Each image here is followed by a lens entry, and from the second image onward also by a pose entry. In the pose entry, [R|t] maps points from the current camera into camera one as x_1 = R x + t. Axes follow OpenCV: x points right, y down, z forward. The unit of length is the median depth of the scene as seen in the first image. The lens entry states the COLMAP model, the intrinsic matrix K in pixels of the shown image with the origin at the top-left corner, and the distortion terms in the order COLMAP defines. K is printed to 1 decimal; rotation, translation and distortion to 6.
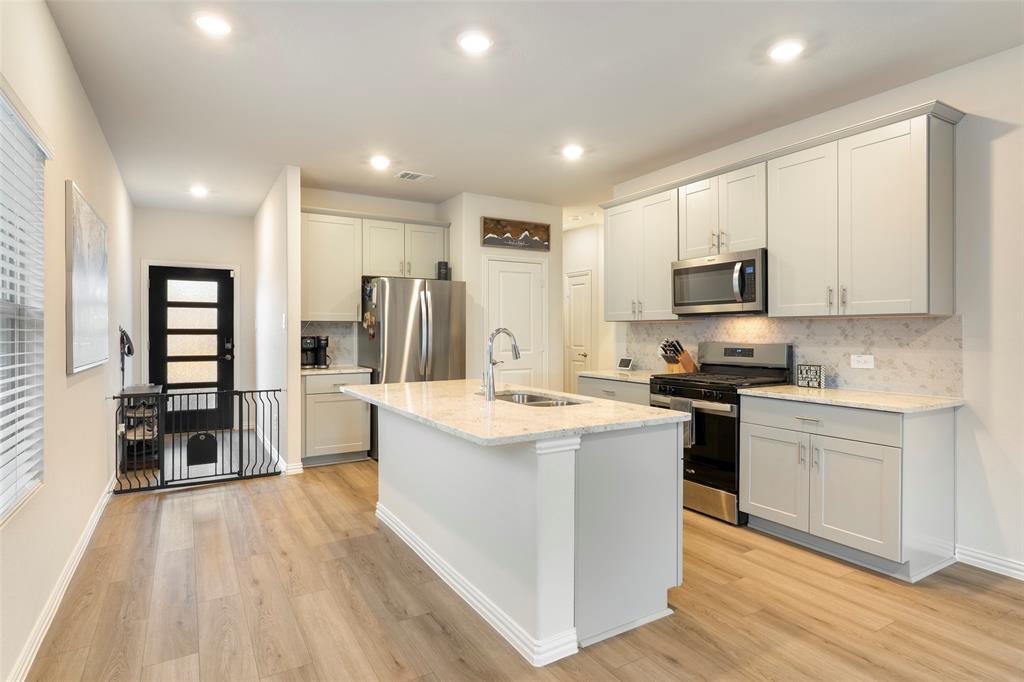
lens RADIAL K [[540.8, 0, 505.6], [0, 540.8, 330.1], [0, 0, 1]] dist [-0.000926, -0.000413]
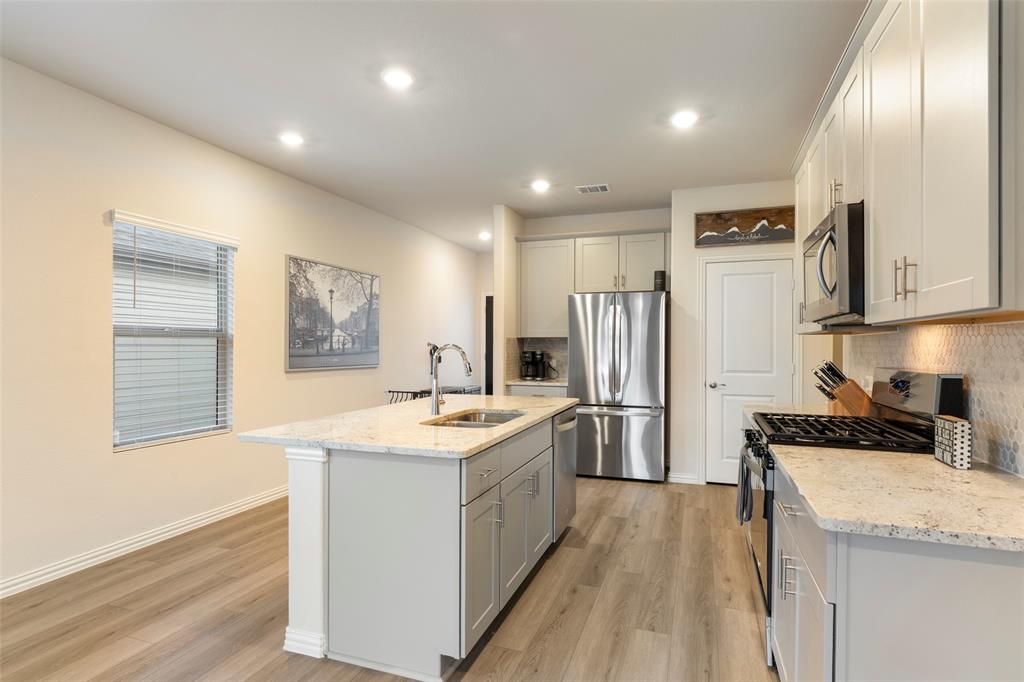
lens RADIAL K [[537.0, 0, 504.4], [0, 537.0, 342.4], [0, 0, 1]] dist [0.001461, 0.000712]
pose [[0.633007, -0.002627, -0.774142, 0.568559], [-0.001738, 0.999987, -0.004816, -0.001517], [0.774144, 0.004394, 0.632994, 0.306162]]
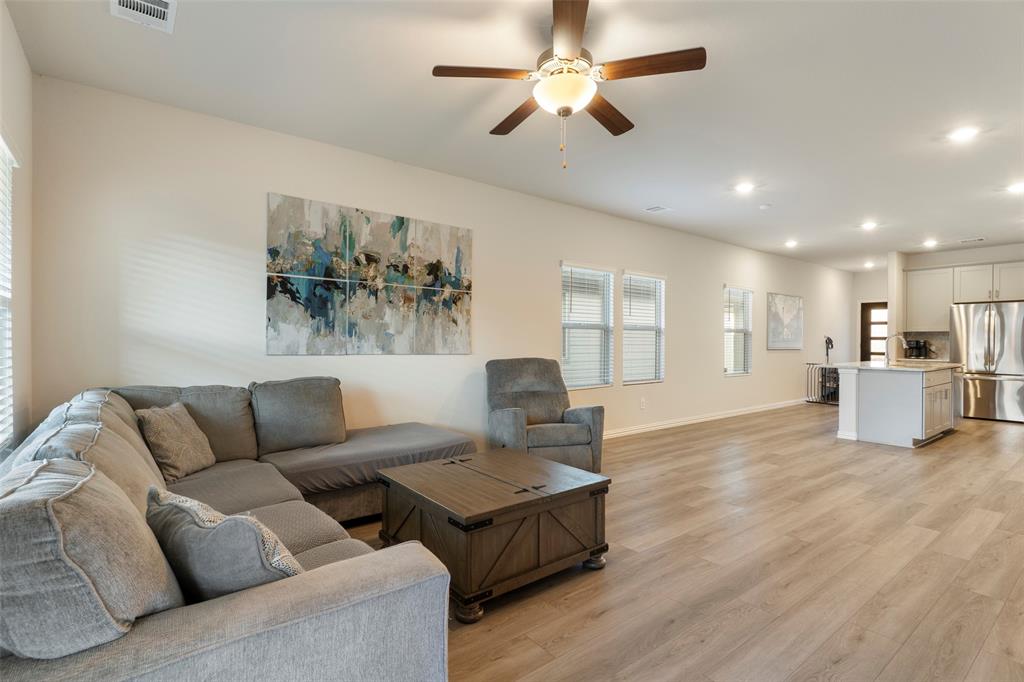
lens RADIAL K [[487.4, 0, 506.4], [0, 487.4, 341.6], [0, 0, 1]] dist [0.003156, 0.001373]
pose [[0.122567, 0.003515, -0.992454, 1.298409], [-0.002615, 0.999991, 0.003219, 0.017327], [0.992457, 0.002200, 0.122575, -0.642368]]
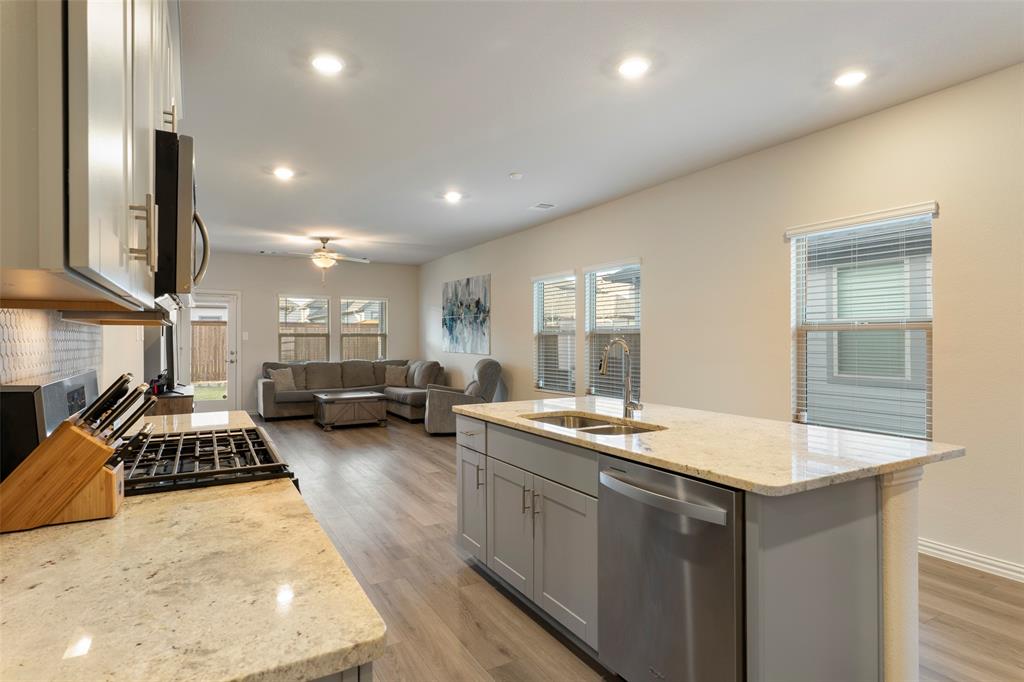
lens RADIAL K [[551.8, 0, 503.2], [0, 551.8, 339.6], [0, 0, 1]] dist [0.003572, 0.000576]
pose [[-0.999561, 0.003245, 0.029436, 0.104755], [0.003206, 0.999994, -0.001354, -0.000515], [-0.029441, -0.001259, -0.999566, 1.304594]]
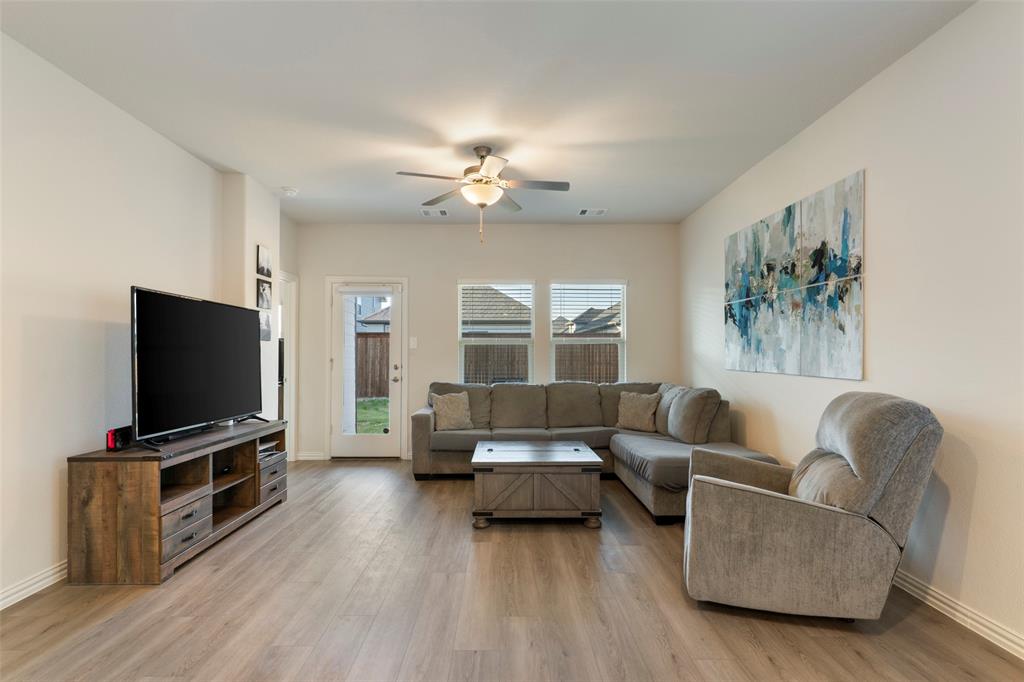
lens RADIAL K [[515.4, 0, 504.4], [0, 515.4, 351.3], [0, 0, 1]] dist [0.001177, 0.000145]
pose [[-0.862951, 0.006518, 0.505246, 0.271289], [0.000569, 0.999929, -0.011927, 0.018394], [-0.505287, -0.010005, -0.862893, 0.236268]]
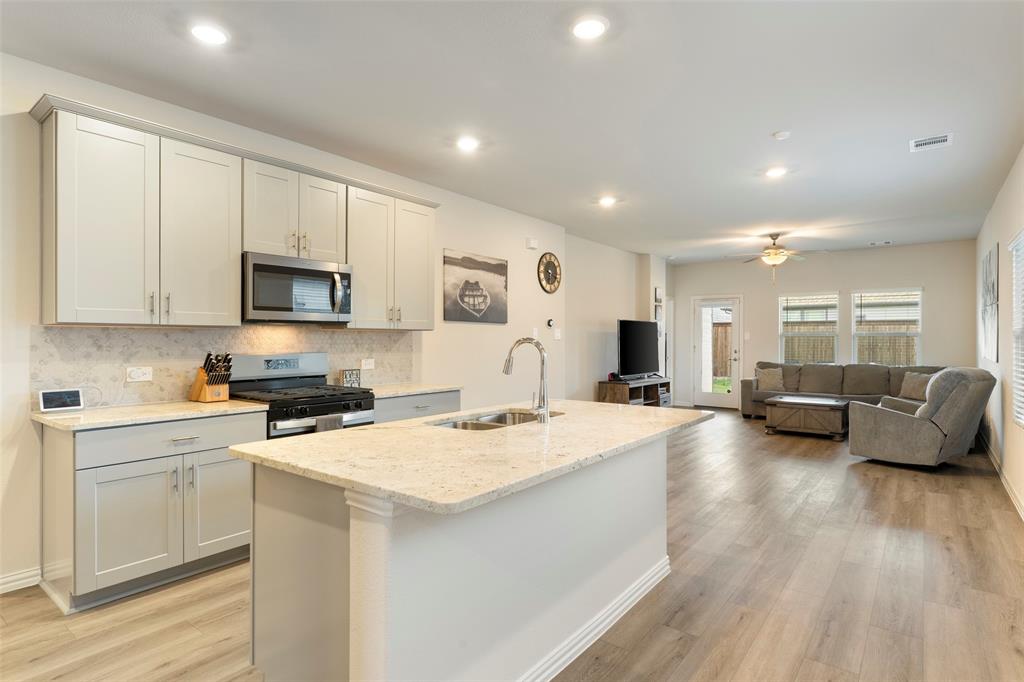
lens RADIAL K [[537.0, 0, 504.4], [0, 537.0, 342.4], [0, 0, 1]] dist [0.001461, 0.000712]
pose [[-0.363279, -0.003925, 0.931672, -0.534805], [-0.002212, 0.999992, 0.003350, 0.000303], [-0.931678, -0.000844, -0.363285, 0.919517]]
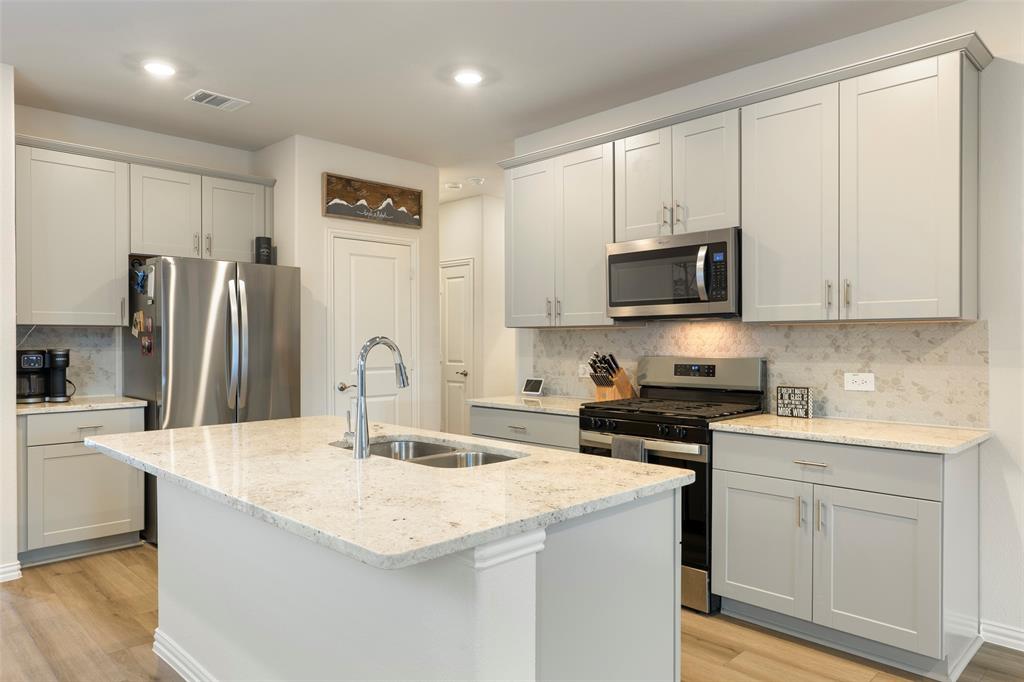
lens RADIAL K [[679.4, 0, 505.2], [0, 679.4, 343.0], [0, 0, 1]] dist [-0.001311, 0.000024]
pose [[0.971256, -0.001137, 0.238036, -0.035276], [-0.000087, 0.999987, 0.005130, -0.000349], [-0.238039, -0.005003, 0.971243, 0.156513]]
